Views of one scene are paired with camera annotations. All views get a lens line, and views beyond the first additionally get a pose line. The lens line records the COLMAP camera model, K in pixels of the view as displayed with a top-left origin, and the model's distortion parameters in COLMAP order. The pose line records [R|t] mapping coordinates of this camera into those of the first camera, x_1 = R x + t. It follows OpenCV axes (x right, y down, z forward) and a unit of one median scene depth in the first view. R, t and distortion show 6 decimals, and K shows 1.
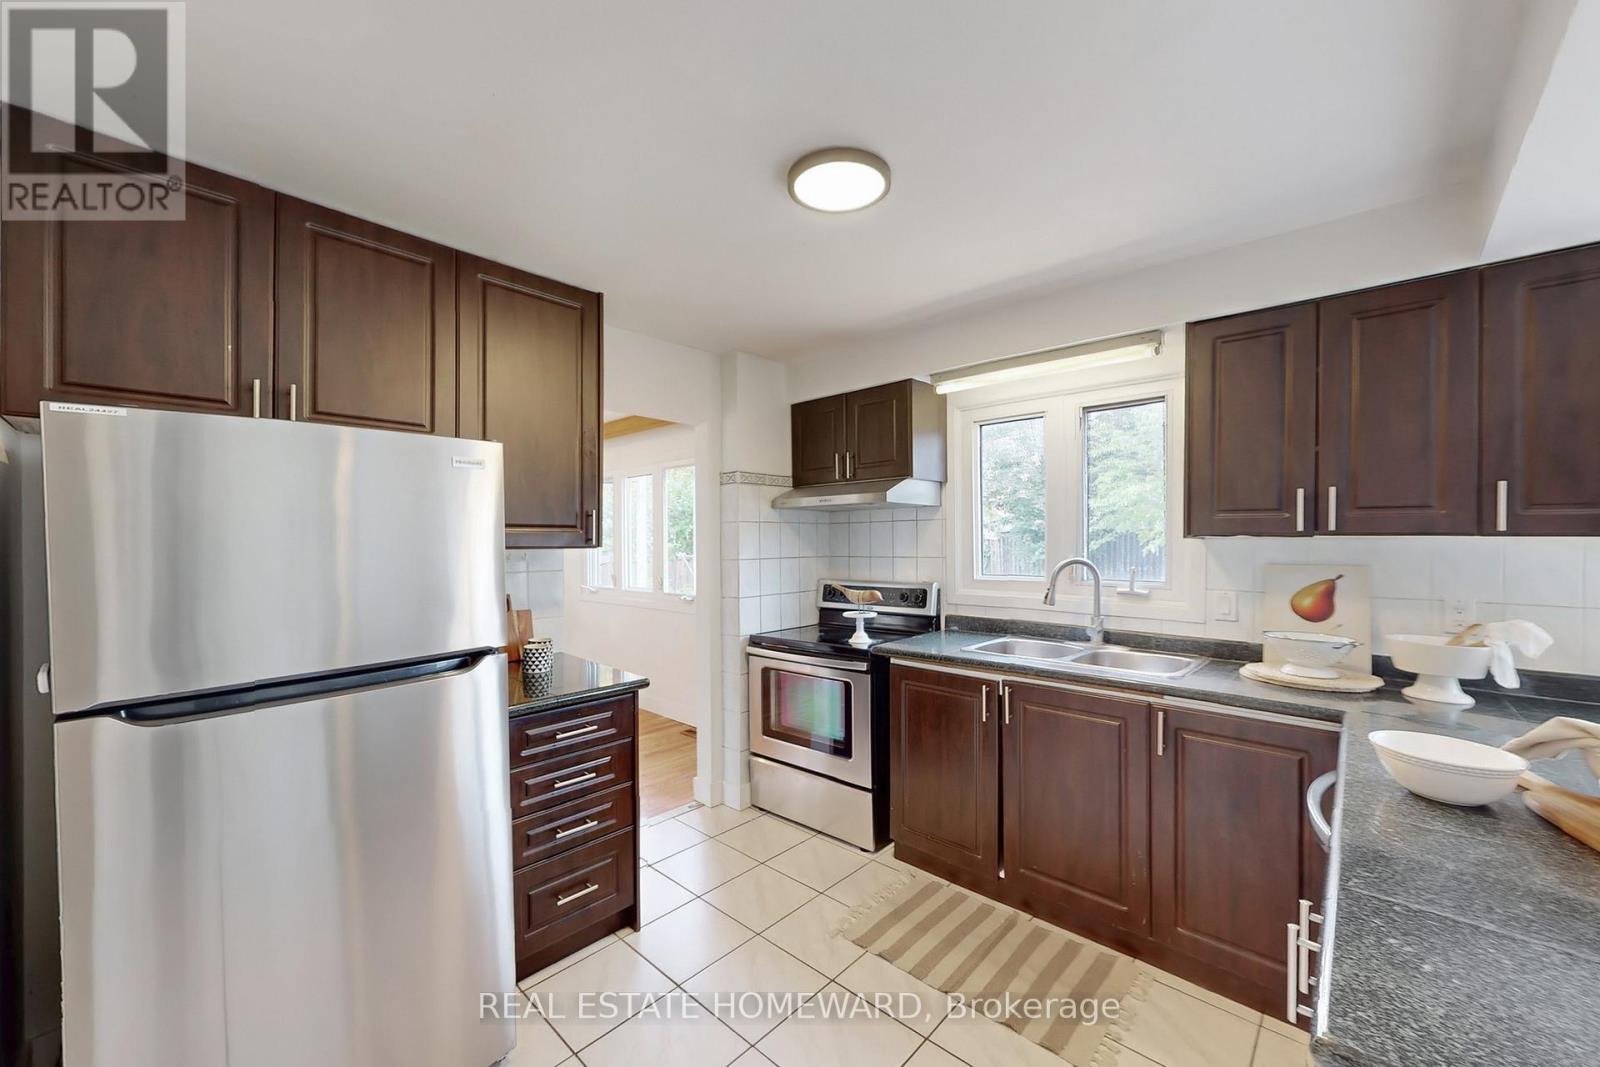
lens RADIAL K [[593.7, 0, 803.1], [0, 593.7, 536.0], [0, 0, 1]] dist [0.007289, 0.000925]
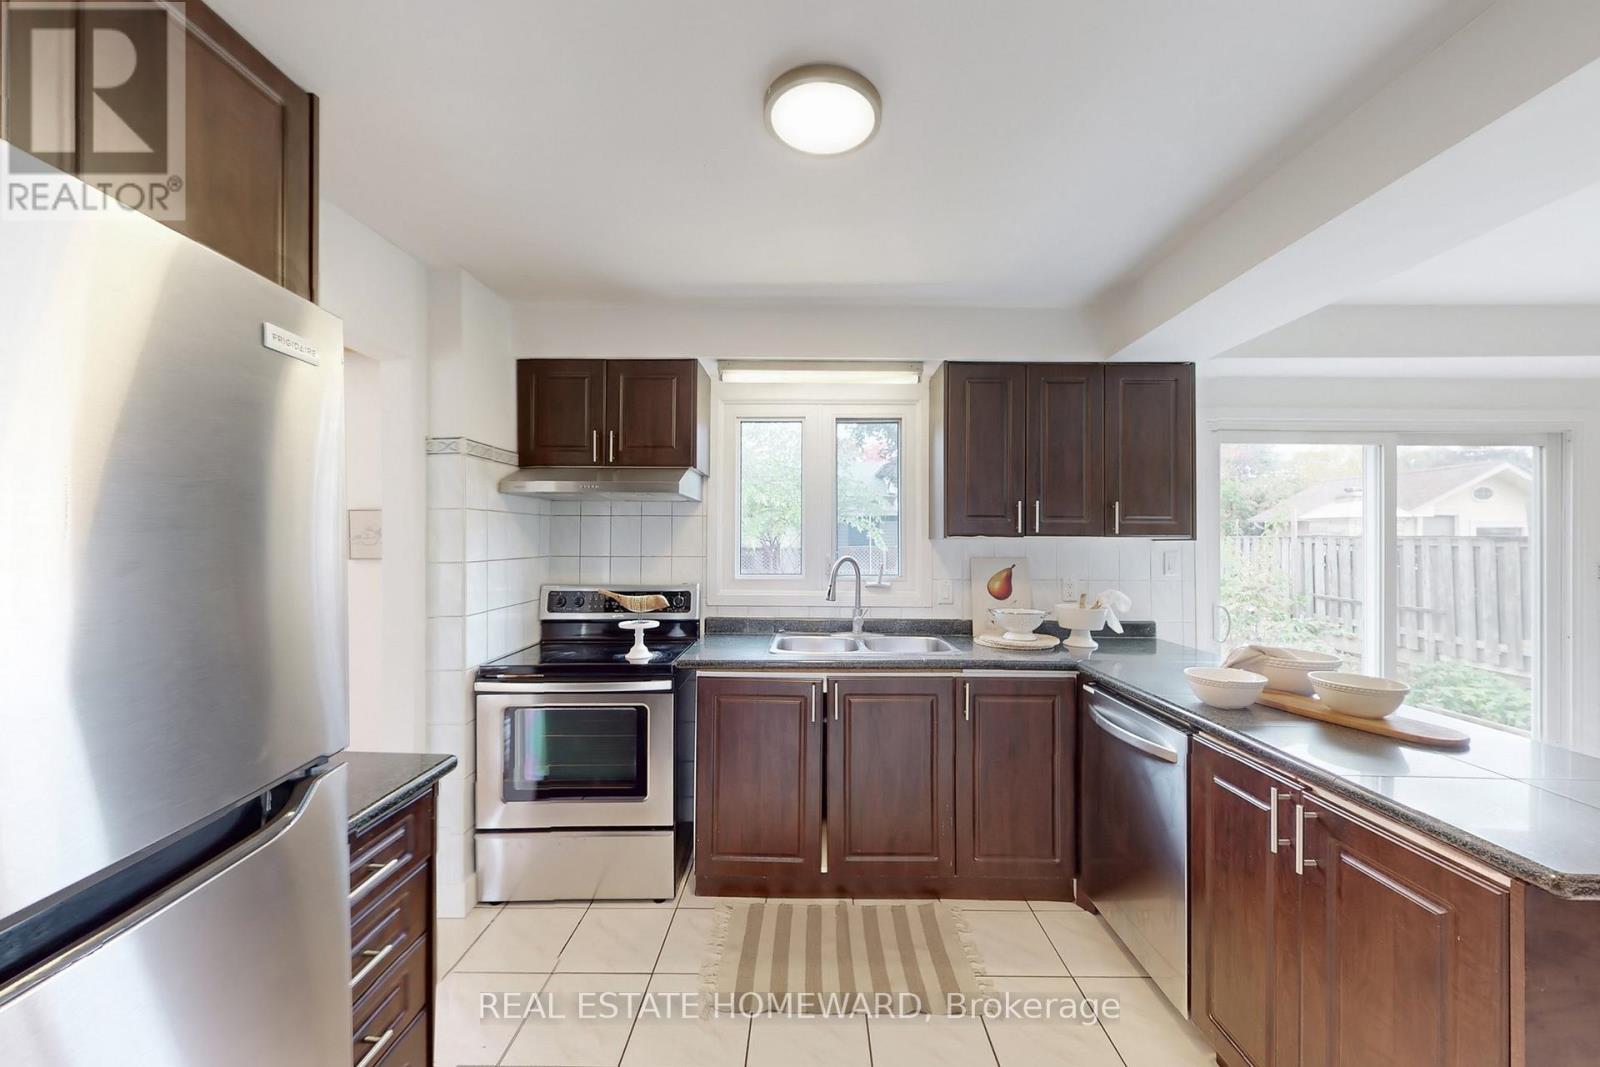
lens RADIAL K [[593.7, 0, 790.6], [0, 593.7, 534.3], [0, 0, 1]] dist [0.007289, 0.000925]
pose [[0.755856, 0.012520, 0.654618, -0.324873], [-0.012178, 0.999913, -0.005063, 0.005684], [-0.654625, -0.004145, 0.755943, 0.240217]]
